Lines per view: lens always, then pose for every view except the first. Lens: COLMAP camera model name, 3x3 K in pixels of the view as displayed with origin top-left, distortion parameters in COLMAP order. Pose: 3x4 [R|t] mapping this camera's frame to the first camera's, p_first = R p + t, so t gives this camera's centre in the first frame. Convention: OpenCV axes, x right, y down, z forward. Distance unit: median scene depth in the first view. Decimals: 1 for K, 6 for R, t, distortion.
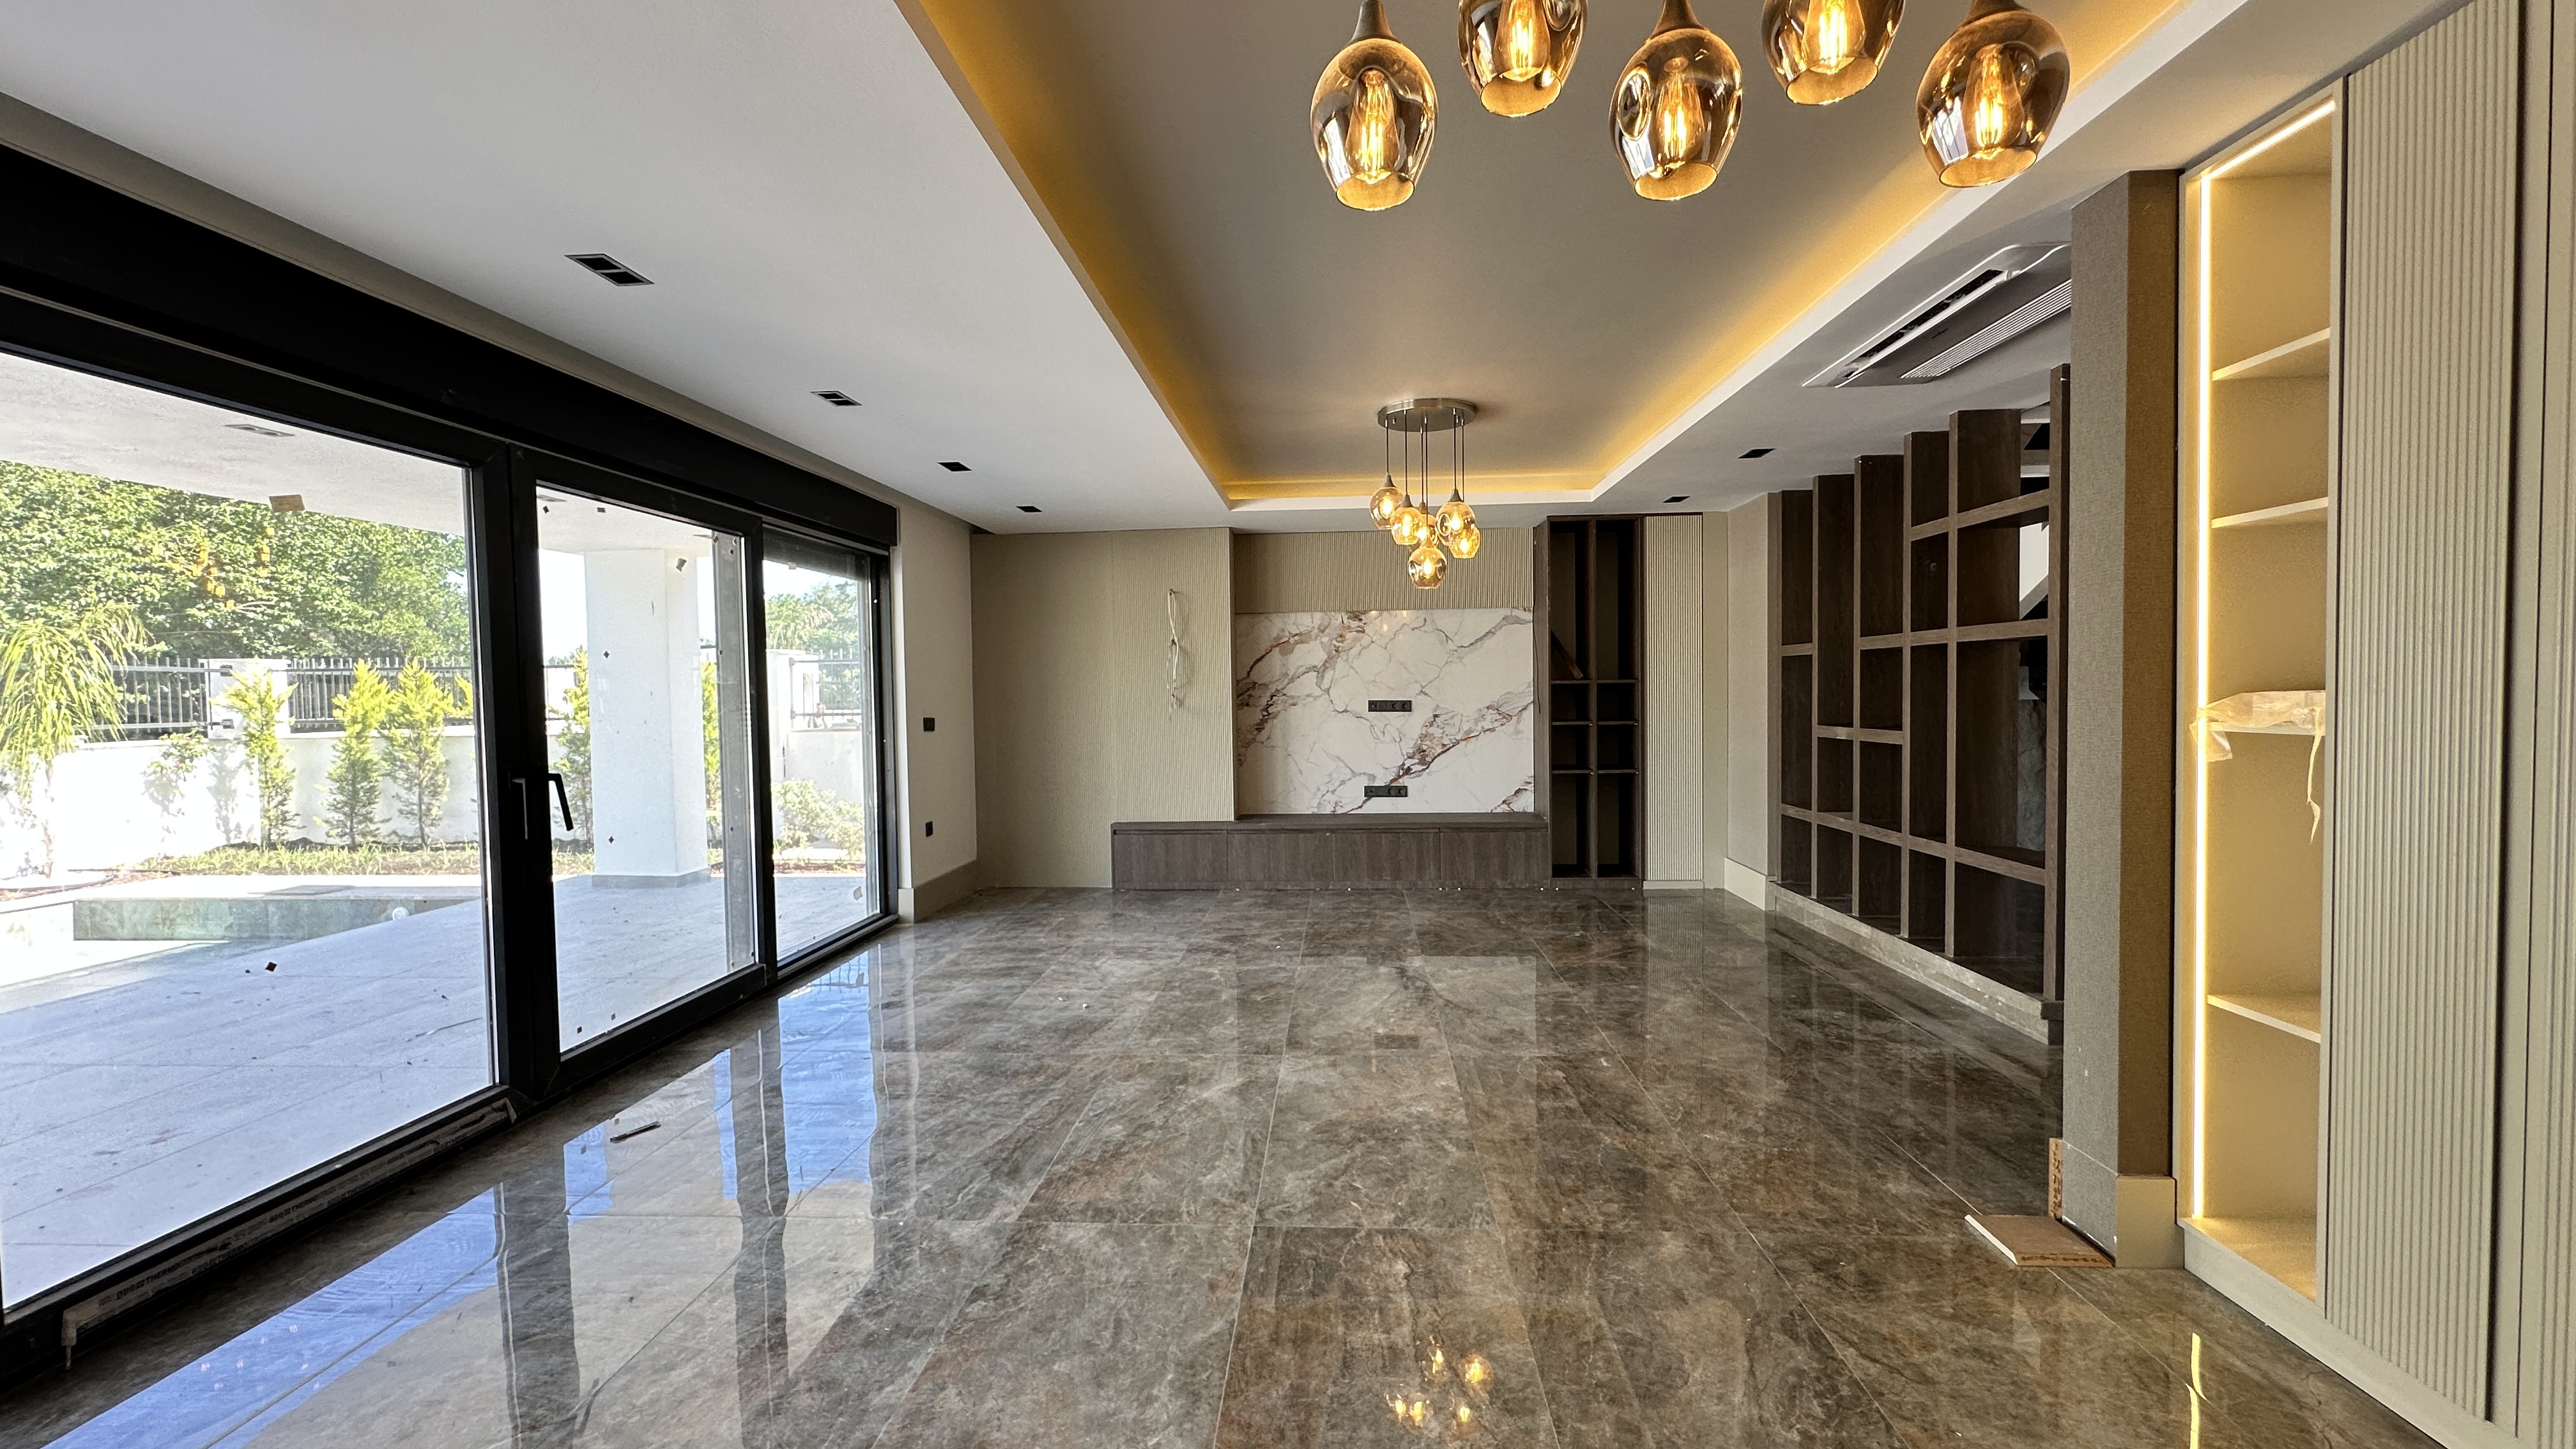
lens RADIAL K [[1031.3, 0, 1281.9], [0, 1031.3, 708.1], [0, 0, 1]] dist [-0.005715, 0.001000]
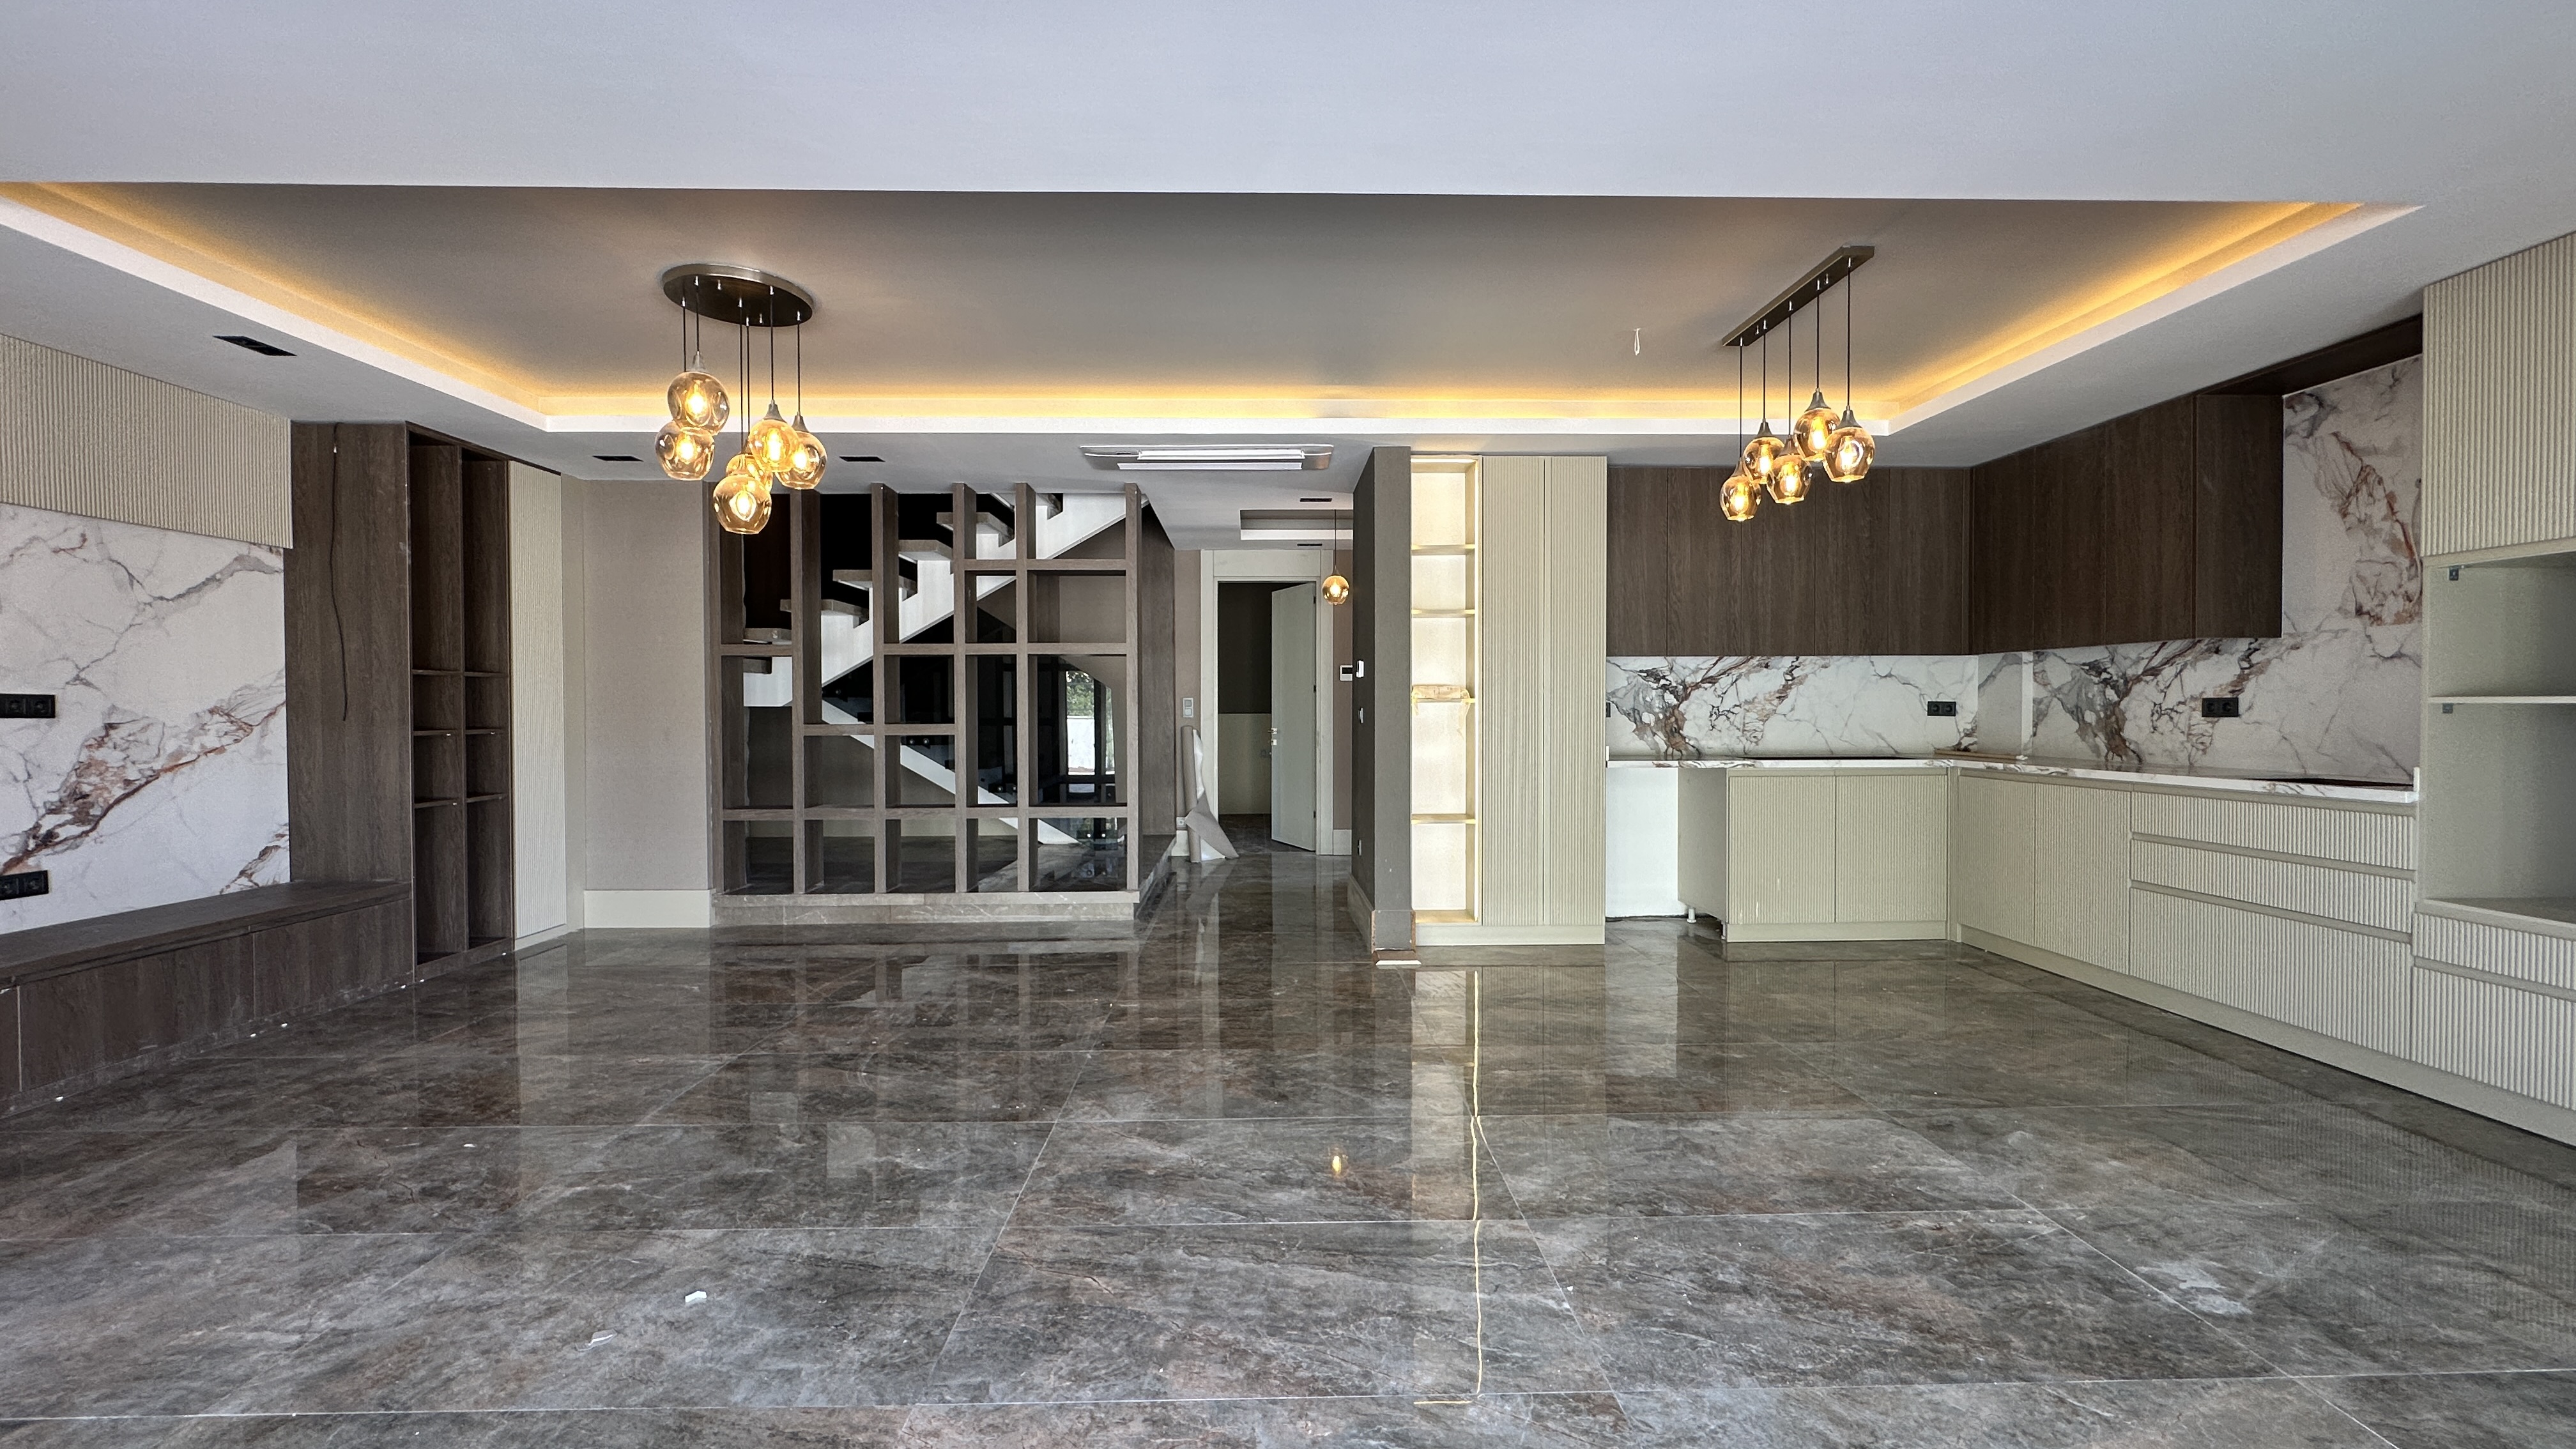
lens RADIAL K [[1031.3, 0, 1285.6], [0, 1031.3, 726.9], [0, 0, 1]] dist [-0.005715, 0.001000]
pose [[-0.085202, -0.005097, 0.996351, -0.453899], [0.021286, 0.999749, 0.006935, 0.018345], [-0.996136, 0.021799, -0.085072, 0.502857]]
